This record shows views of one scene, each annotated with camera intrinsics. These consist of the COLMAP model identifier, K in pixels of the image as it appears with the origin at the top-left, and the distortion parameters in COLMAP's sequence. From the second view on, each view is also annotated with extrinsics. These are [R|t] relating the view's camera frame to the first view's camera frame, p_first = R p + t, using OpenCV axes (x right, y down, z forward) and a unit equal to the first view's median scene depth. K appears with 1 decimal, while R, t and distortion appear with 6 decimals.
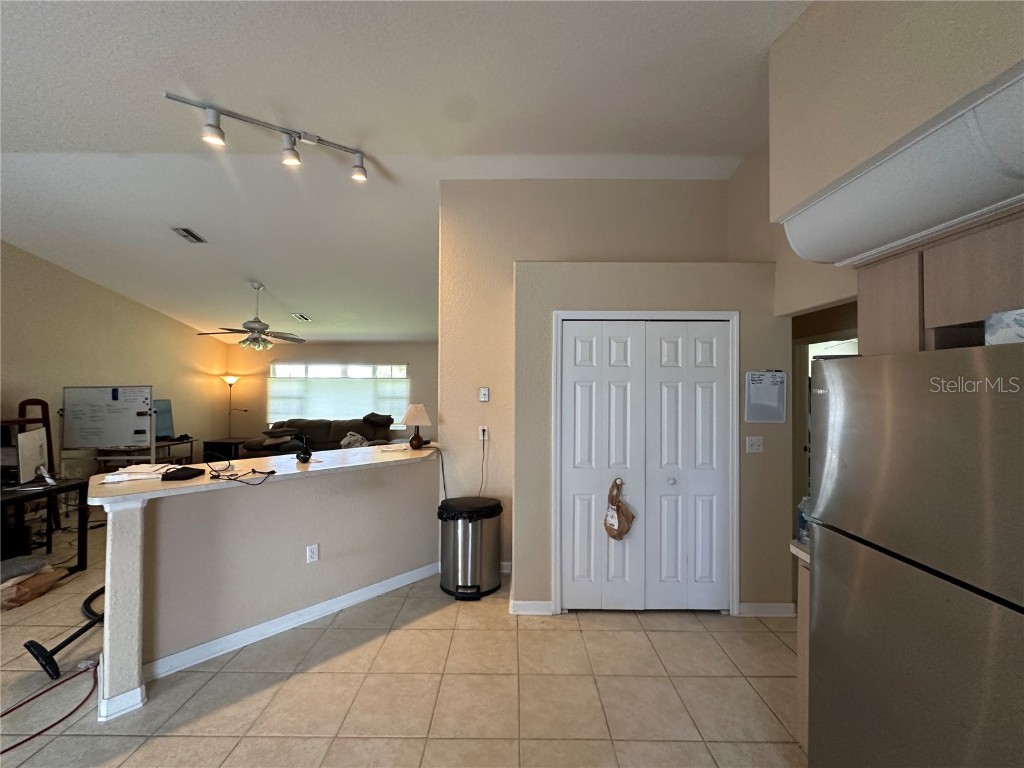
lens RADIAL K [[408.0, 0, 511.5], [0, 408.0, 383.1], [0, 0, 1]] dist [-0.005267, 0.000461]
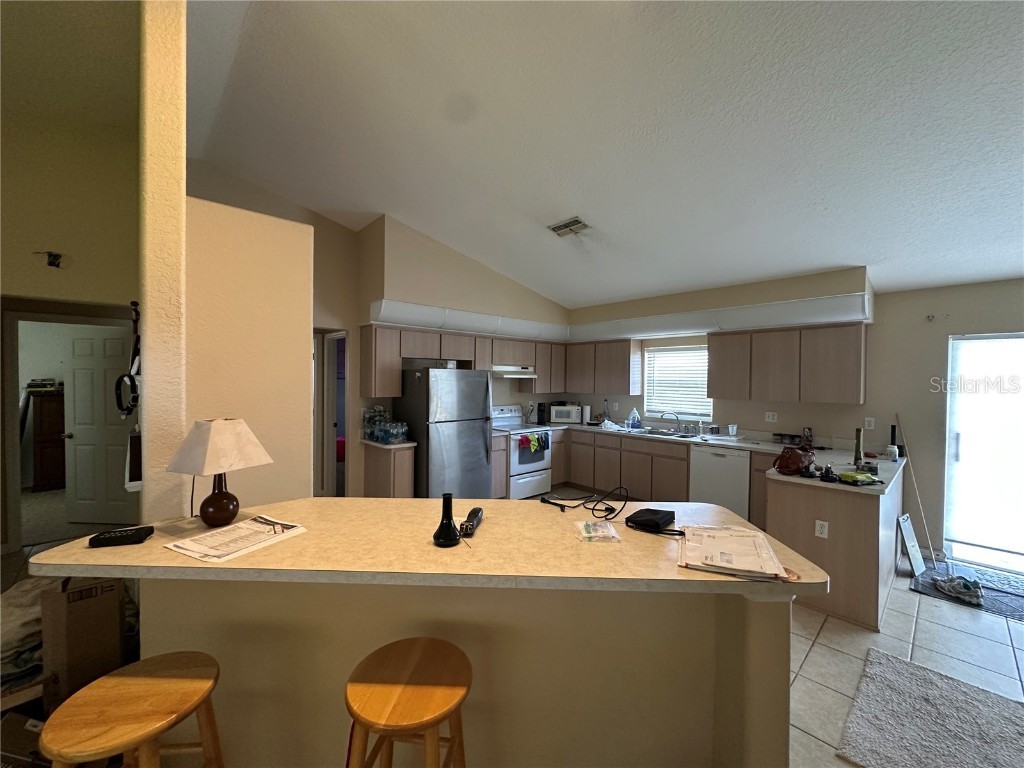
lens RADIAL K [[408.0, 0, 511.2], [0, 408.0, 382.7], [0, 0, 1]] dist [-0.005267, 0.000461]
pose [[-0.679651, -0.022132, 0.733202, -0.914496], [-0.024115, 0.999679, 0.007822, 0.004457], [-0.733139, -0.012364, -0.679966, 1.302406]]
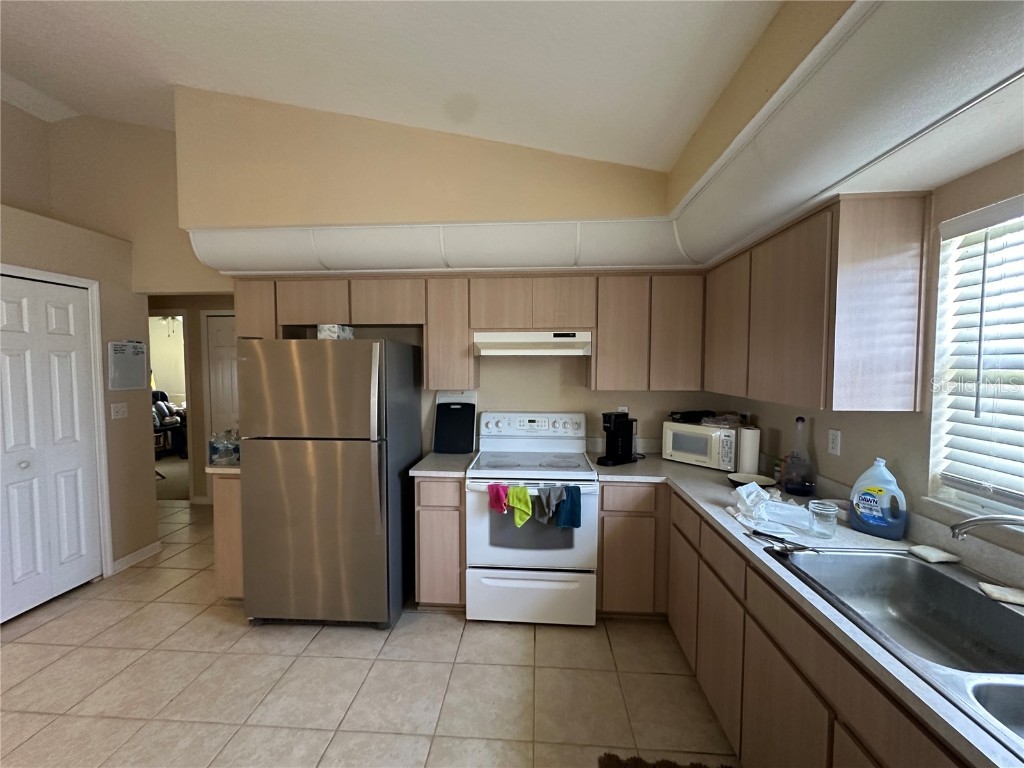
lens RADIAL K [[408.0, 0, 511.3], [0, 408.0, 382.7], [0, 0, 1]] dist [-0.005267, 0.000461]
pose [[0.058211, -0.052583, 0.996919, -0.404294], [-0.013374, 0.998481, 0.053447, 0.006649], [-0.998215, -0.016444, 0.057419, -0.081510]]
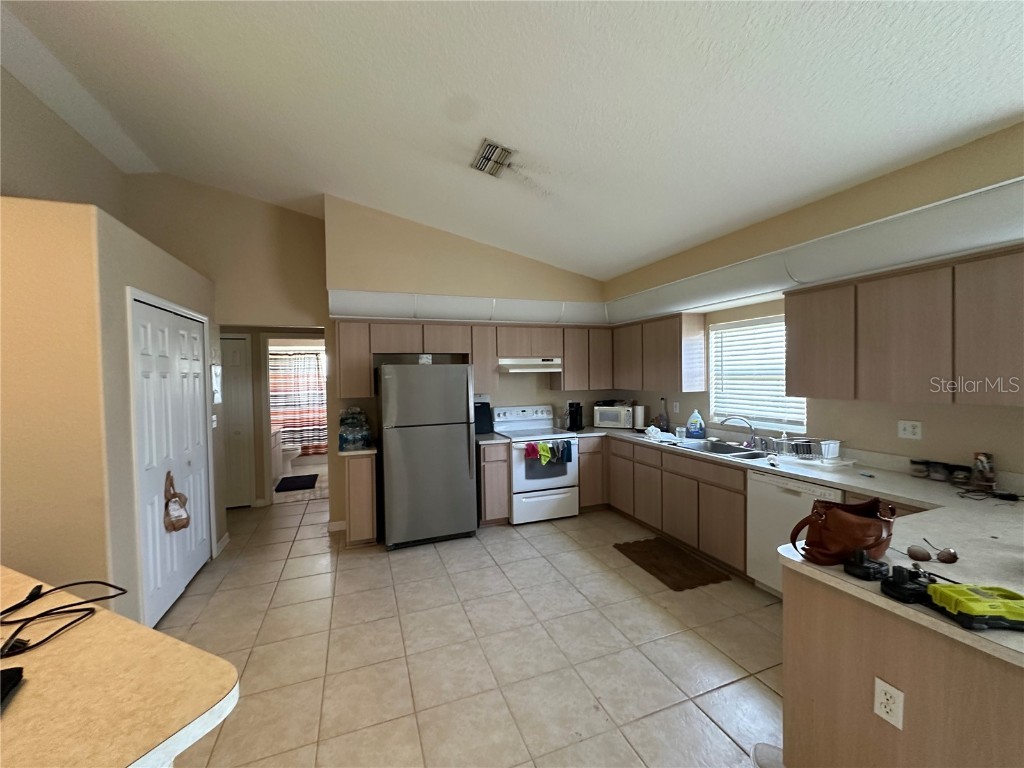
lens RADIAL K [[408.0, 0, 511.2], [0, 408.0, 383.0], [0, 0, 1]] dist [-0.005267, 0.000461]
pose [[-0.356027, -0.020490, 0.934251, -0.962167], [0.002750, 0.999732, 0.022974, 0.000344], [-0.934471, 0.010749, -0.355876, 0.588426]]
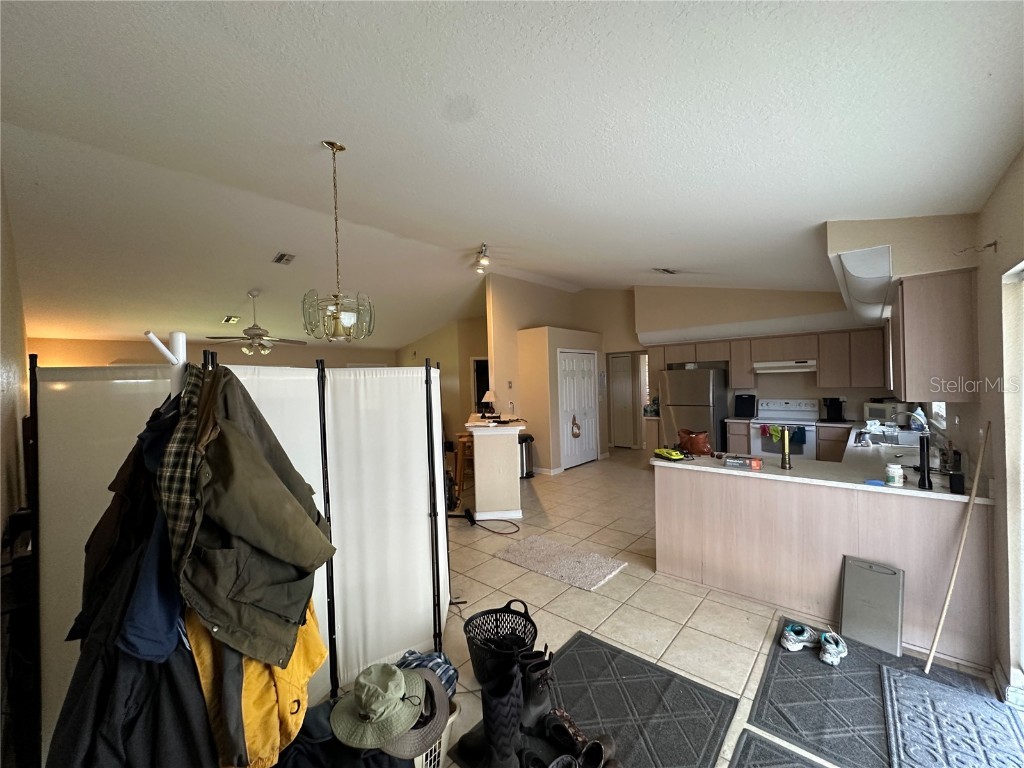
lens RADIAL K [[408.0, 0, 512.6], [0, 408.0, 383.6], [0, 0, 1]] dist [-0.005267, 0.000461]
pose [[0.657535, -0.030843, 0.752793, -1.956066], [0.024400, 0.999509, 0.019638, -0.022261], [-0.753029, 0.005456, 0.657965, -0.402857]]
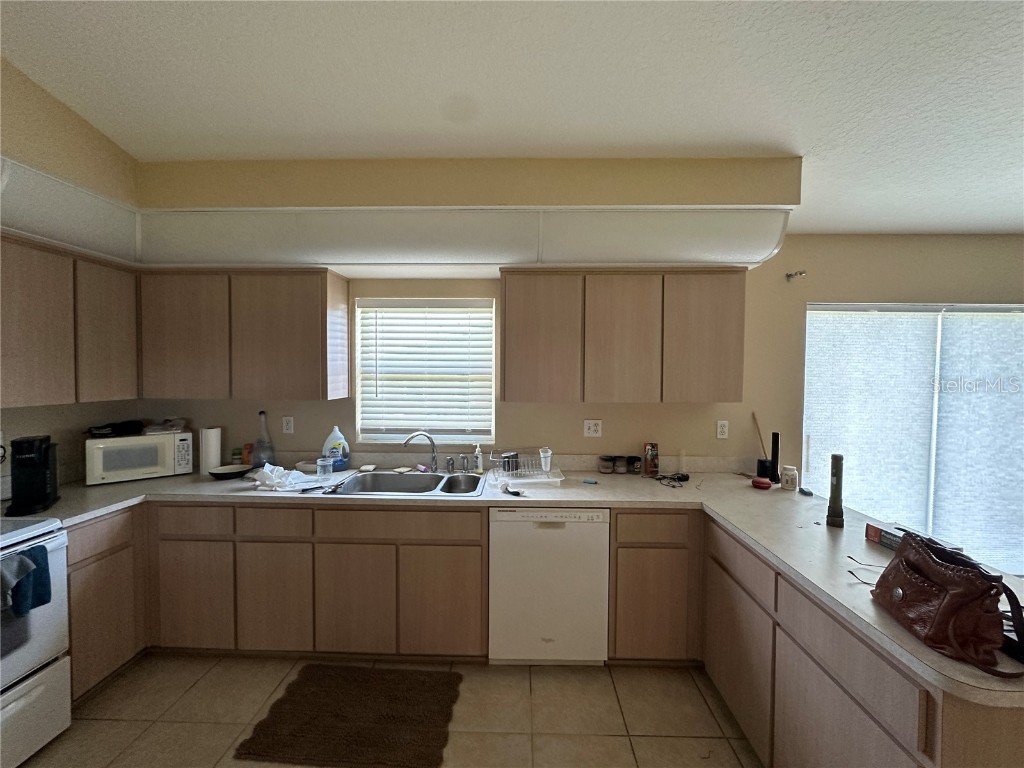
lens RADIAL K [[408.0, 0, 514.1], [0, 408.0, 383.6], [0, 0, 1]] dist [-0.005267, 0.000461]
pose [[-0.999668, -0.014116, 0.021567, -0.263505], [-0.013739, 0.999752, 0.017504, 0.010764], [-0.021809, 0.017202, -0.999614, 0.377849]]
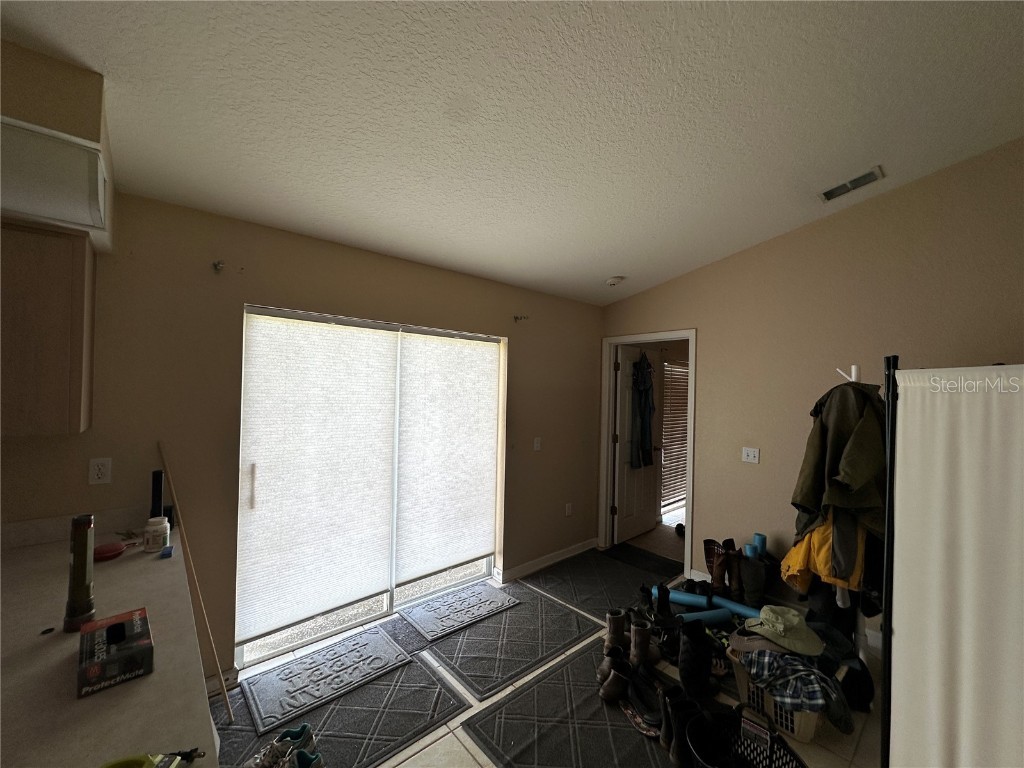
lens RADIAL K [[408.0, 0, 514.0], [0, 408.0, 384.9], [0, 0, 1]] dist [-0.005267, 0.000461]
pose [[-0.745055, -0.027230, -0.666447, -0.783452], [-0.019452, 0.999628, -0.019097, -0.008590], [0.666719, -0.001265, -0.745308, 0.336575]]
